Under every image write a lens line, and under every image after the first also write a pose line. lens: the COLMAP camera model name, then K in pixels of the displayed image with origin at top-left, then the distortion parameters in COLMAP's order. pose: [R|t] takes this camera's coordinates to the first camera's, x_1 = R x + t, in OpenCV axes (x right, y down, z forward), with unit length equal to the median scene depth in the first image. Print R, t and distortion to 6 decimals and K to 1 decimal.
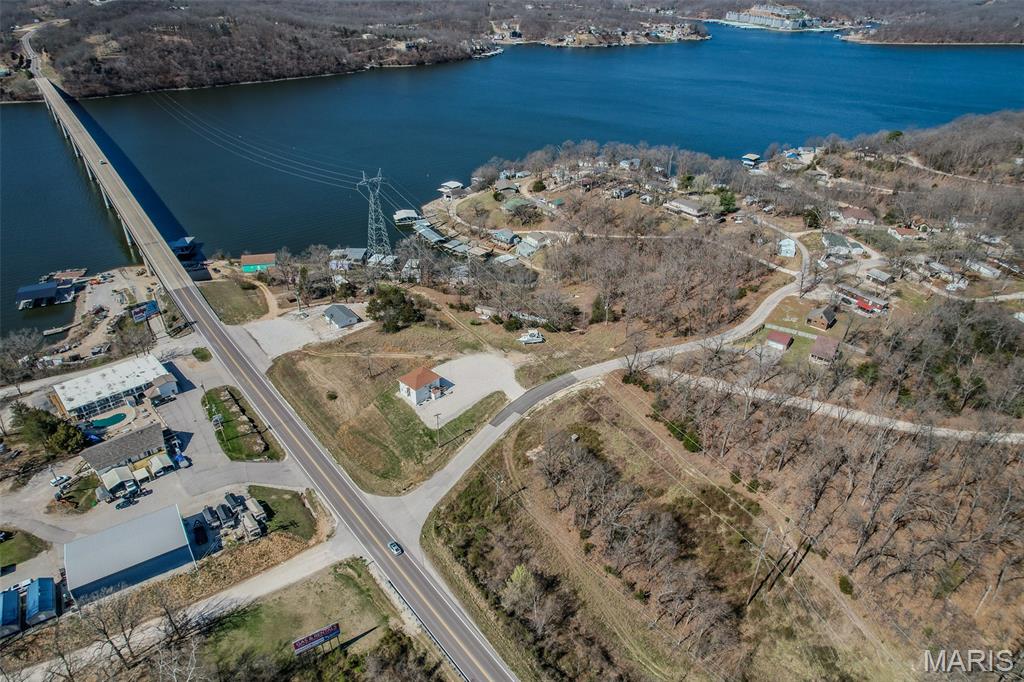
lens RADIAL K [[660.4, 0, 517.6], [0, 660.4, 341.5], [0, 0, 1]] dist [-0.086065, 0.082377]
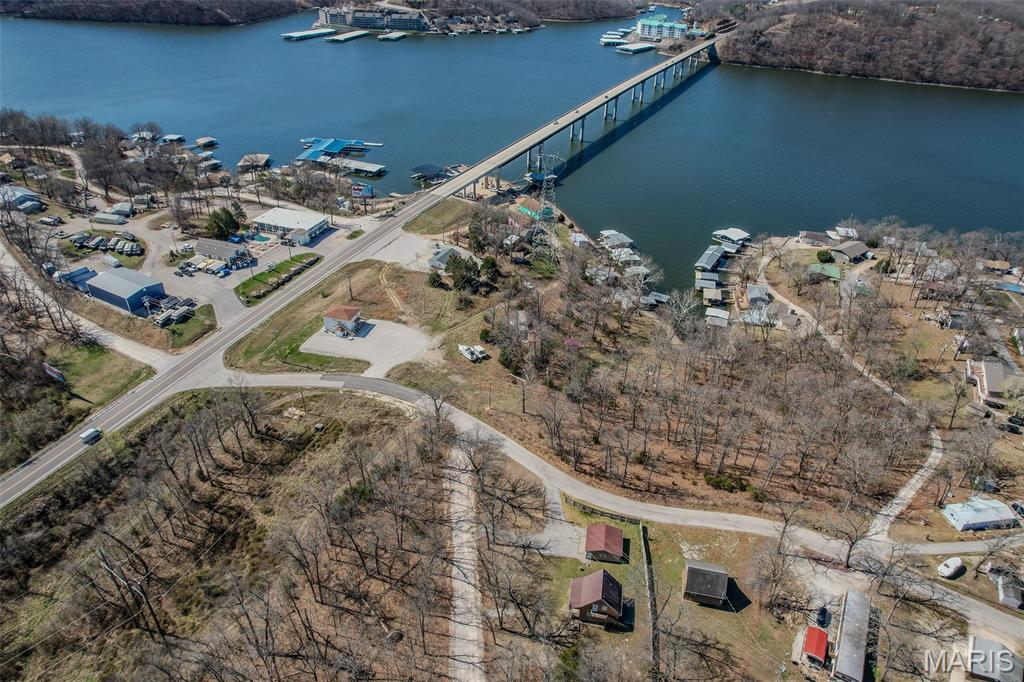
lens RADIAL K [[660.4, 0, 517.6], [0, 660.4, 341.5], [0, 0, 1]] dist [-0.086065, 0.082377]
pose [[0.456360, 0.479984, -0.749234, 0.486175], [-0.468352, 0.845522, 0.256395, -0.188666], [0.756560, 0.233897, 0.610663, 0.336938]]
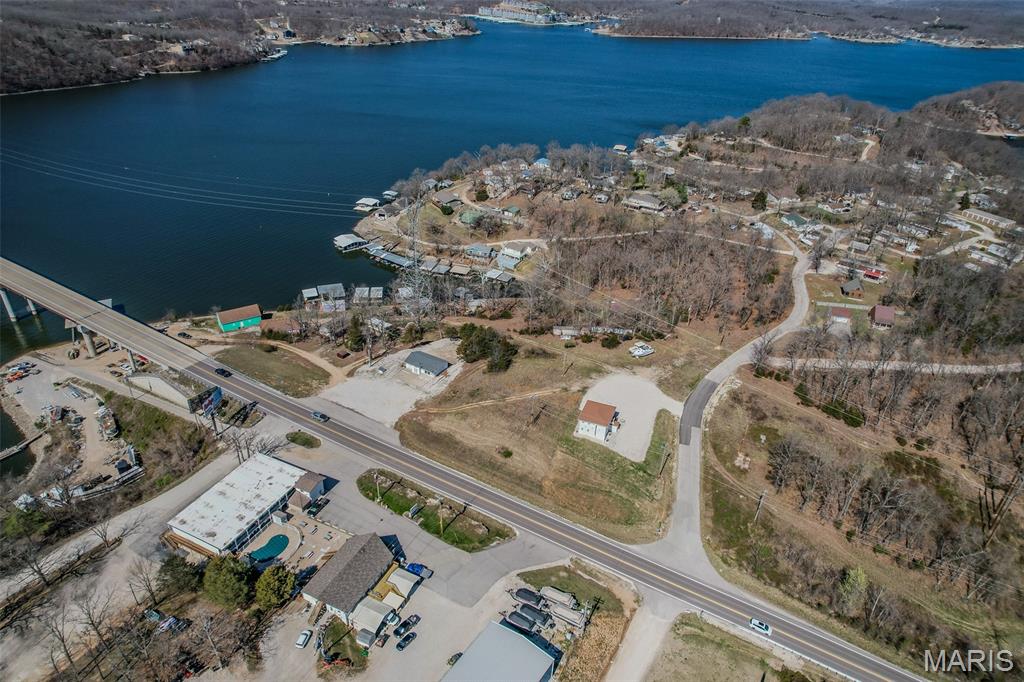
lens RADIAL K [[660.4, 0, 517.6], [0, 660.4, 341.5], [0, 0, 1]] dist [-0.086065, 0.082377]
pose [[0.925706, -0.167728, 0.339022, -0.330604], [0.165279, 0.985578, 0.036311, -0.058288], [-0.340224, 0.022420, 0.940077, 0.088886]]
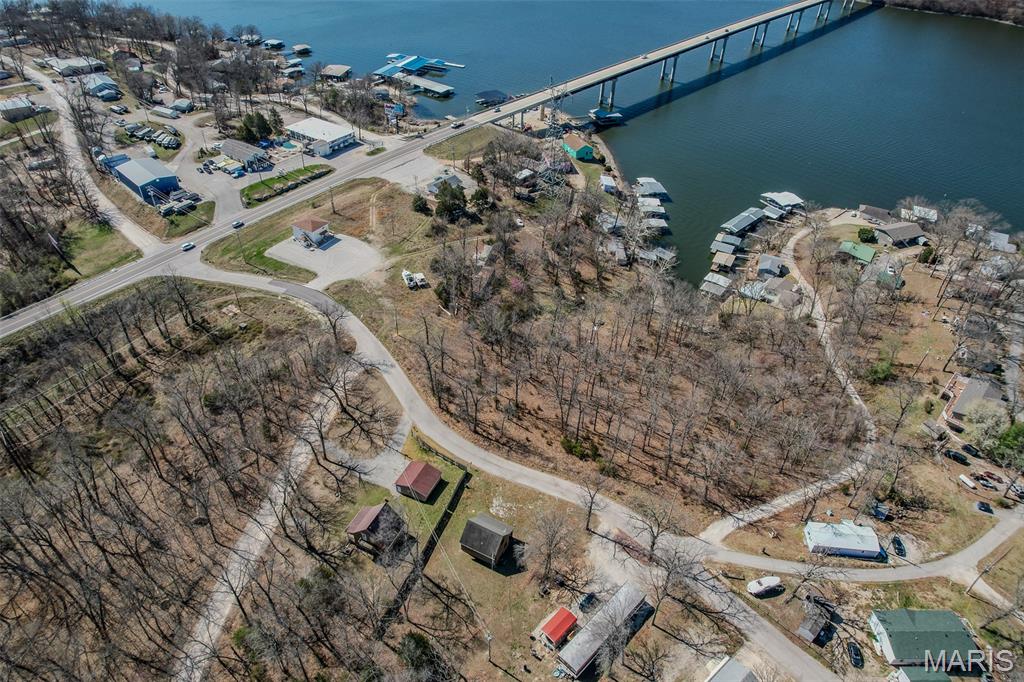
lens RADIAL K [[660.4, 0, 517.6], [0, 660.4, 341.5], [0, 0, 1]] dist [-0.086065, 0.082377]
pose [[0.217878, 0.604239, -0.766436, 0.540032], [-0.523628, 0.735079, 0.430664, -0.275624], [0.823616, 0.307496, 0.476554, 0.486444]]
